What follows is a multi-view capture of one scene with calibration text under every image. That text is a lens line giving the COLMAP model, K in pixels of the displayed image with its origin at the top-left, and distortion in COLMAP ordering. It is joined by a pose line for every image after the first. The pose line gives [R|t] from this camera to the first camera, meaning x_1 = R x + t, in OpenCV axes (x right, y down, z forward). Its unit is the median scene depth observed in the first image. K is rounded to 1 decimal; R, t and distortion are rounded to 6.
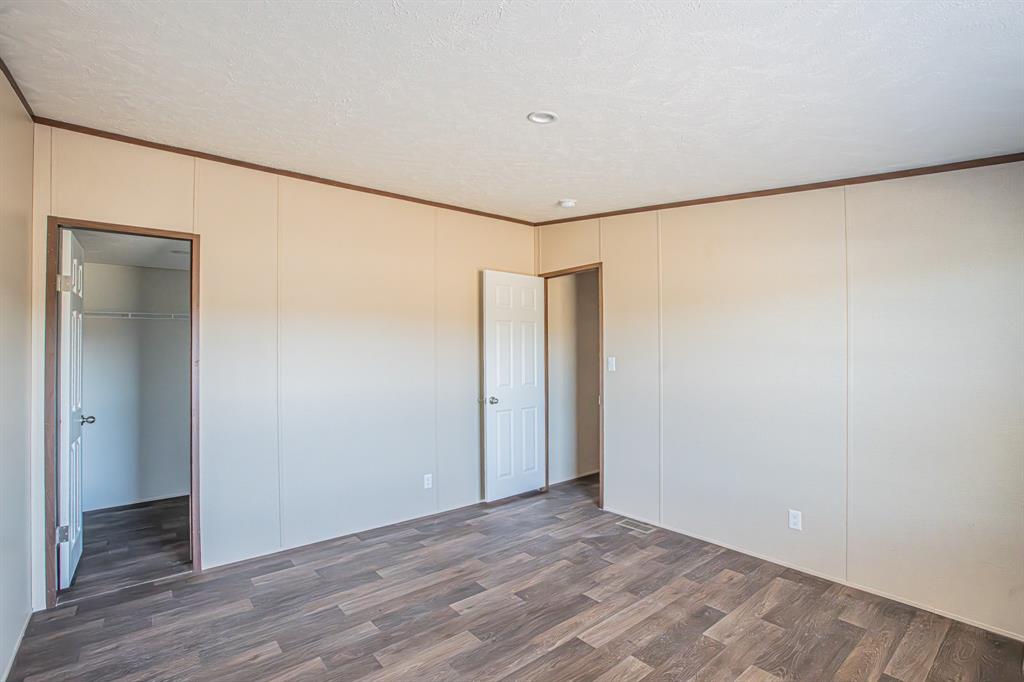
lens RADIAL K [[473.1, 0, 517.9], [0, 473.1, 337.9], [0, 0, 1]] dist [-0.042228, 0.012737]
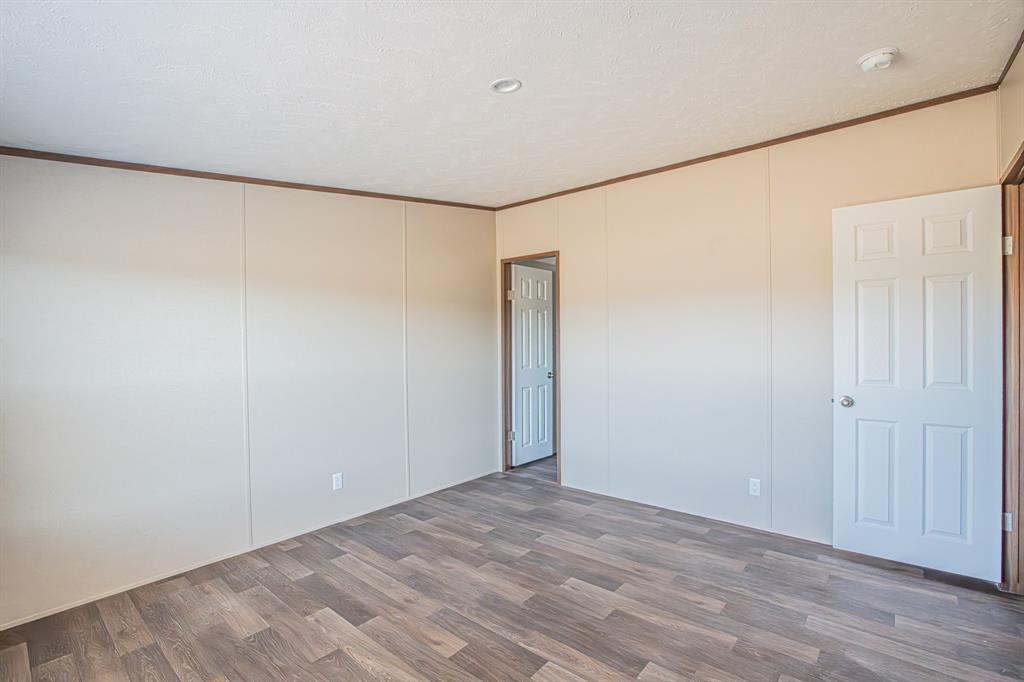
lens RADIAL K [[473.1, 0, 517.9], [0, 473.1, 337.9], [0, 0, 1]] dist [-0.042228, 0.012737]
pose [[0.174693, 0.004567, -0.984612, 0.754833], [0.045377, 0.998889, 0.012684, 0.016027], [0.983577, -0.046895, 0.174292, 0.634354]]
